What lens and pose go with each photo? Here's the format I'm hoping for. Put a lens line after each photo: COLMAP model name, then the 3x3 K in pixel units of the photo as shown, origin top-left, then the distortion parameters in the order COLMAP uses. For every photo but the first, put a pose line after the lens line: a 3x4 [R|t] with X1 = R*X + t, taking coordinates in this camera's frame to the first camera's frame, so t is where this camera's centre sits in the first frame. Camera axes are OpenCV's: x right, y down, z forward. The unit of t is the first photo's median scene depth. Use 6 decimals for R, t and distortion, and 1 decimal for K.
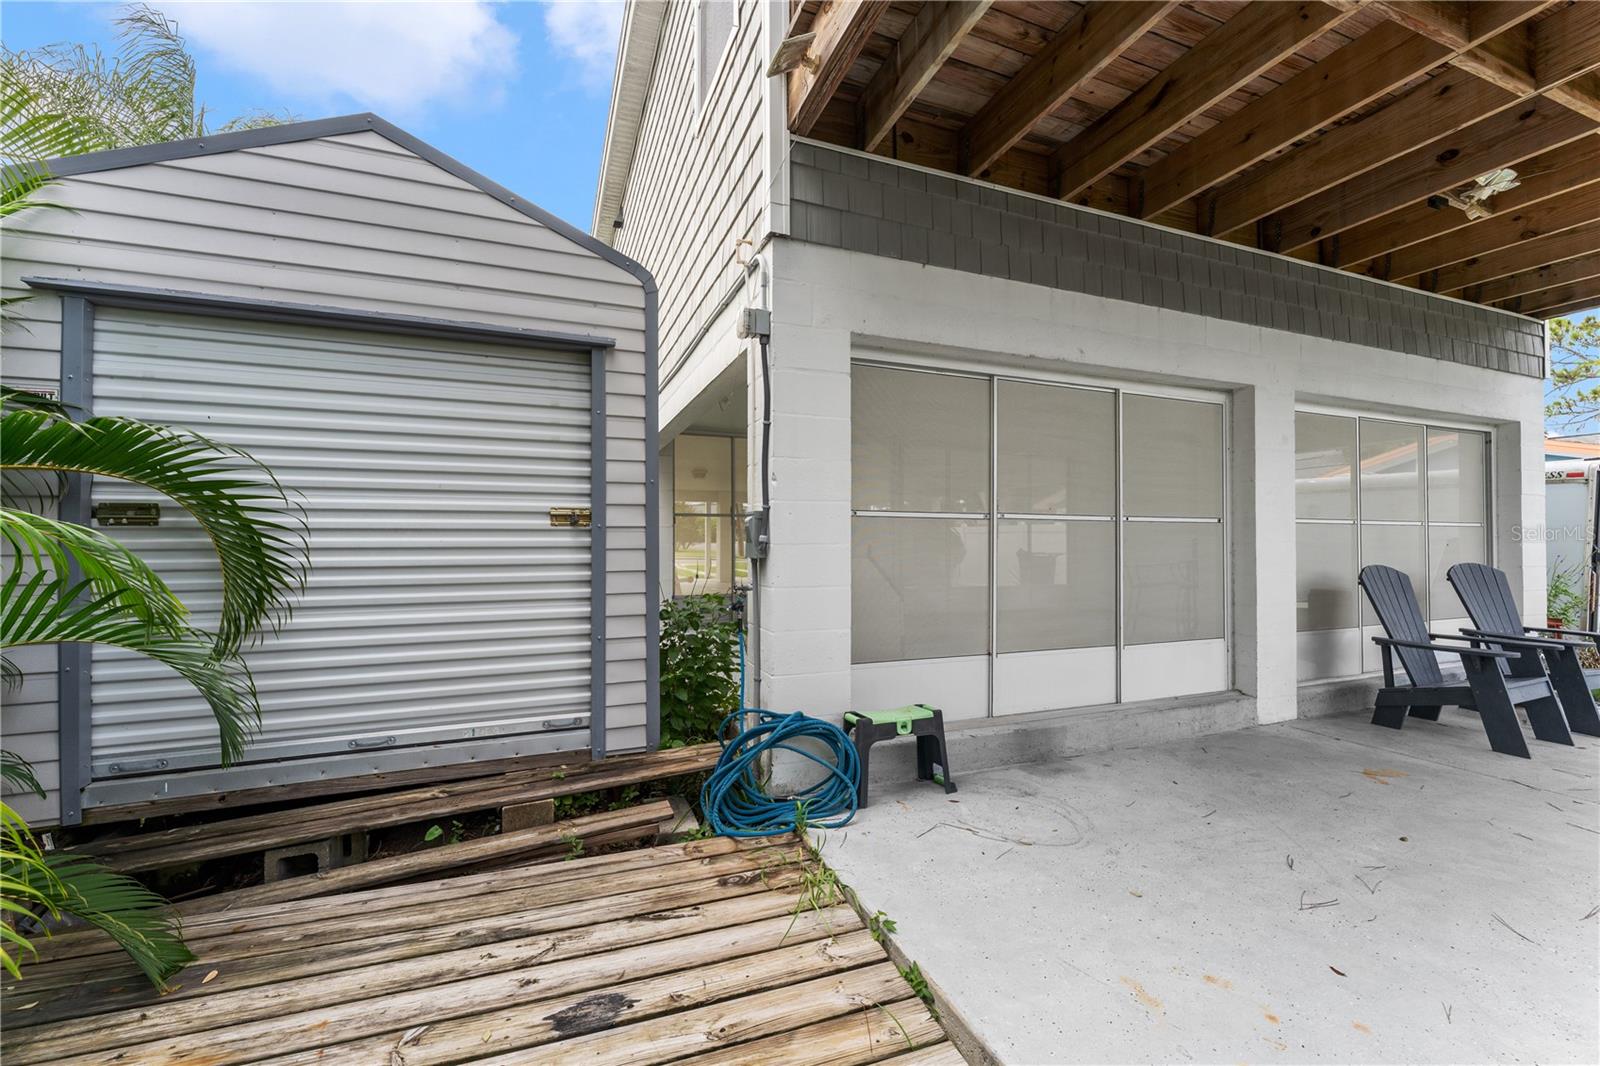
lens RADIAL K [[647.8, 0, 797.7], [0, 647.8, 537.4], [0, 0, 1]] dist [-0.000721, -0.000307]
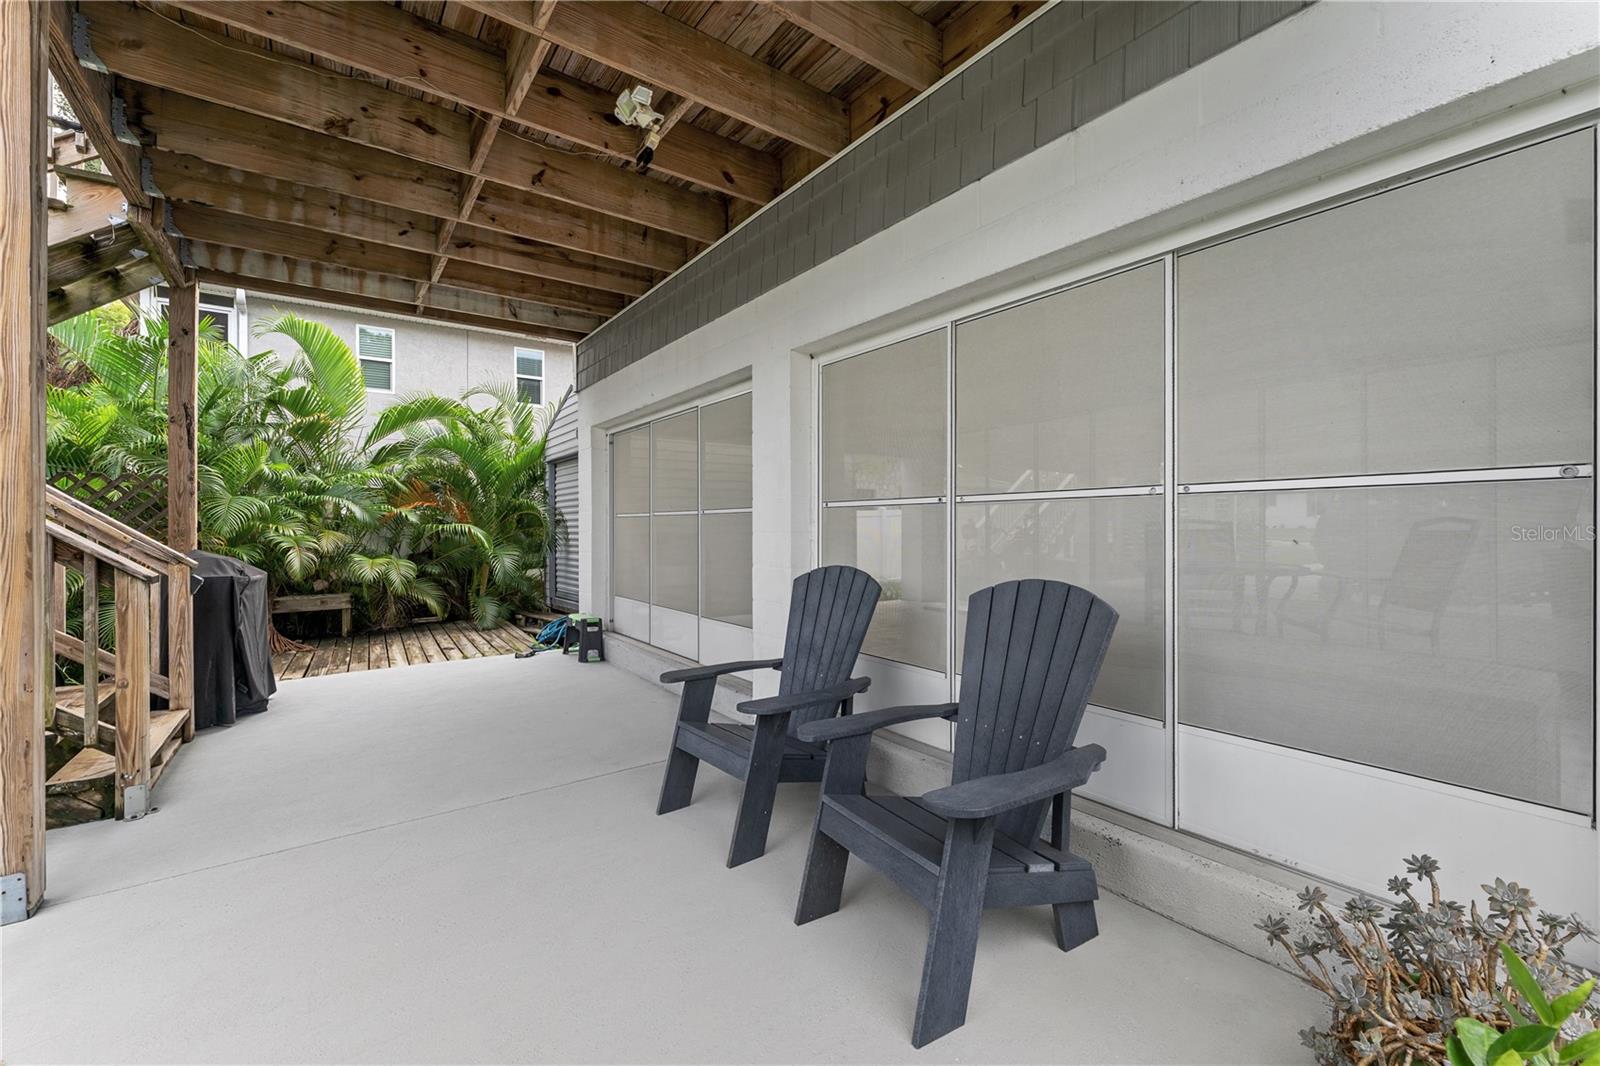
lens RADIAL K [[647.8, 0, 798.7], [0, 647.8, 529.8], [0, 0, 1]] dist [-0.000721, -0.000307]
pose [[0.248157, 0.002232, -0.968717, 1.597173], [0.011315, 0.999922, 0.005203, 0.005167], [0.968654, -0.012253, 0.248113, 0.801702]]
